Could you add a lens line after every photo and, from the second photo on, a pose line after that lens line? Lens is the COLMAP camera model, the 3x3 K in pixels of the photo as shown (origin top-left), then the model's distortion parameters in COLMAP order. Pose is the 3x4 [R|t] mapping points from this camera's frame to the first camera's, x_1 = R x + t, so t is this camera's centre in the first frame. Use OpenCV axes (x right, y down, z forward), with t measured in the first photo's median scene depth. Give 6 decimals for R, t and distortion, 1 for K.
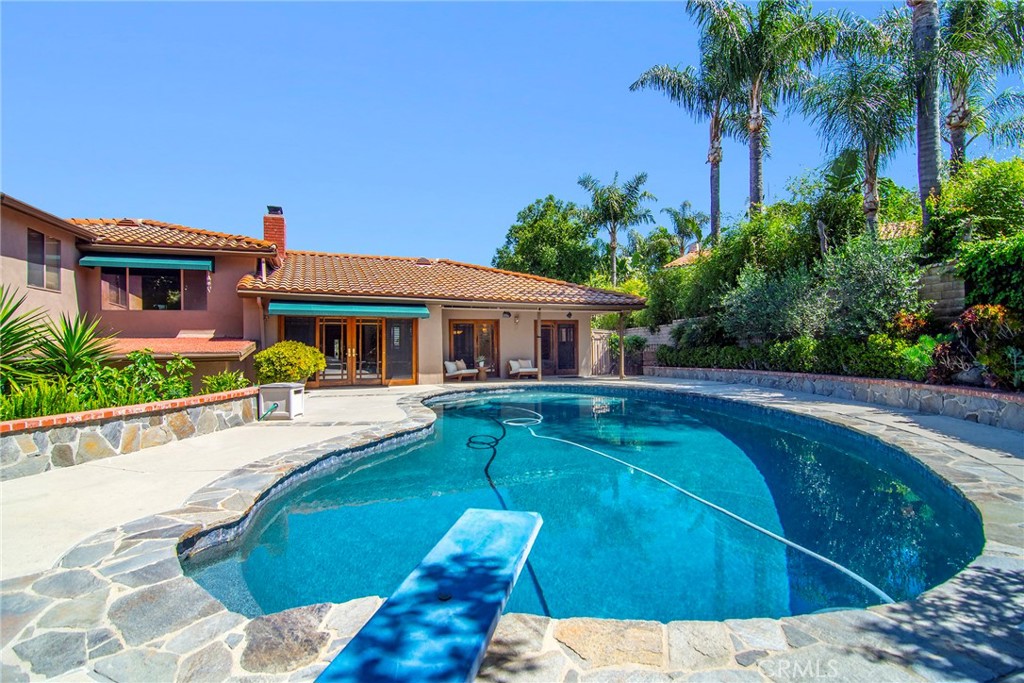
lens RADIAL K [[486.0, 0, 504.9], [0, 486.0, 342.2], [0, 0, 1]] dist [-0.001540, -0.012134]
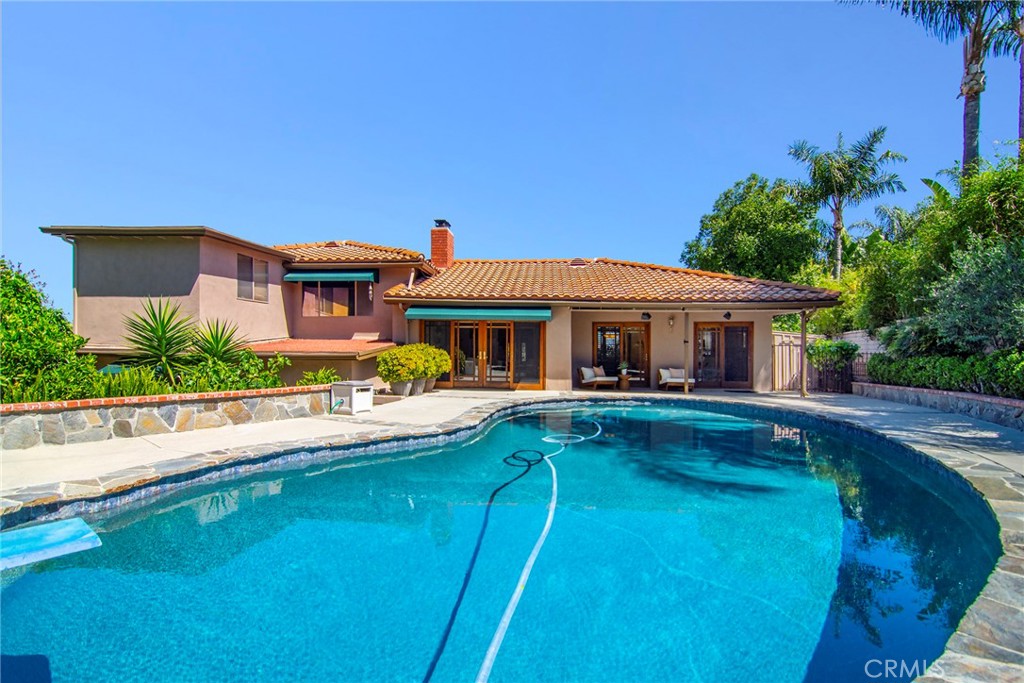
lens RADIAL K [[495.5, 0, 516.2], [0, 495.5, 343.8], [0, 0, 1]] dist [0.012320, -0.018849]
pose [[0.893514, 0.011347, -0.448892, 0.222362], [-0.014336, 0.999892, -0.003259, -0.000571], [0.448807, 0.009347, 0.893580, 0.104249]]
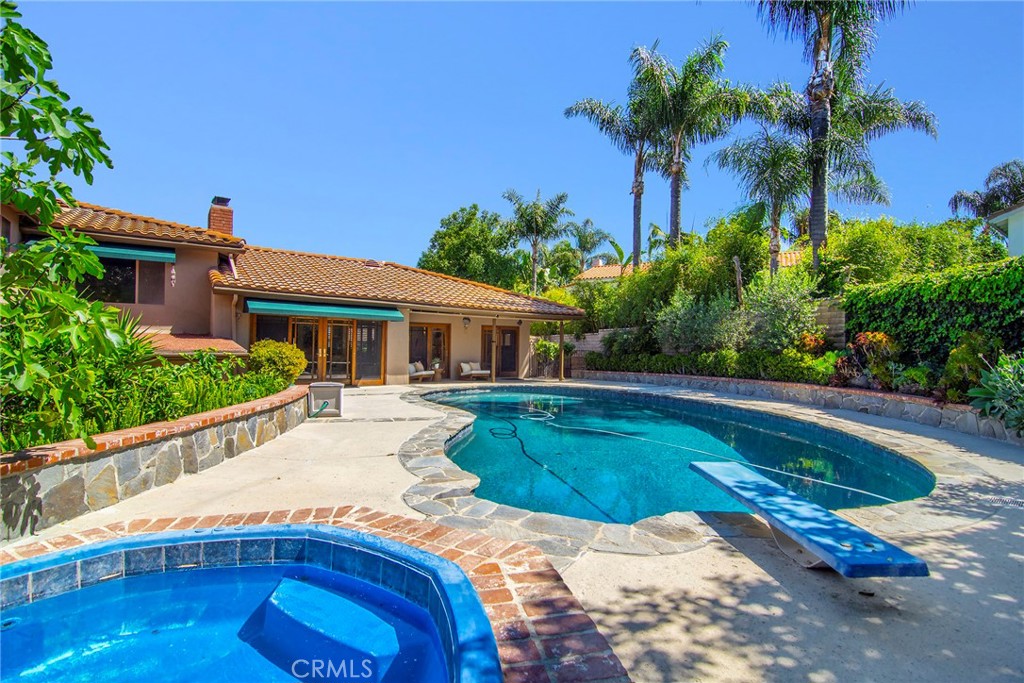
lens RADIAL K [[495.3, 0, 490.7], [0, 495.3, 342.2], [0, 0, 1]] dist [-0.001328, -0.018898]
pose [[0.972351, 0.026482, 0.232019, -0.221543], [-0.026116, 0.999648, -0.004652, -0.005039], [-0.232061, -0.001536, 0.972700, -0.084179]]
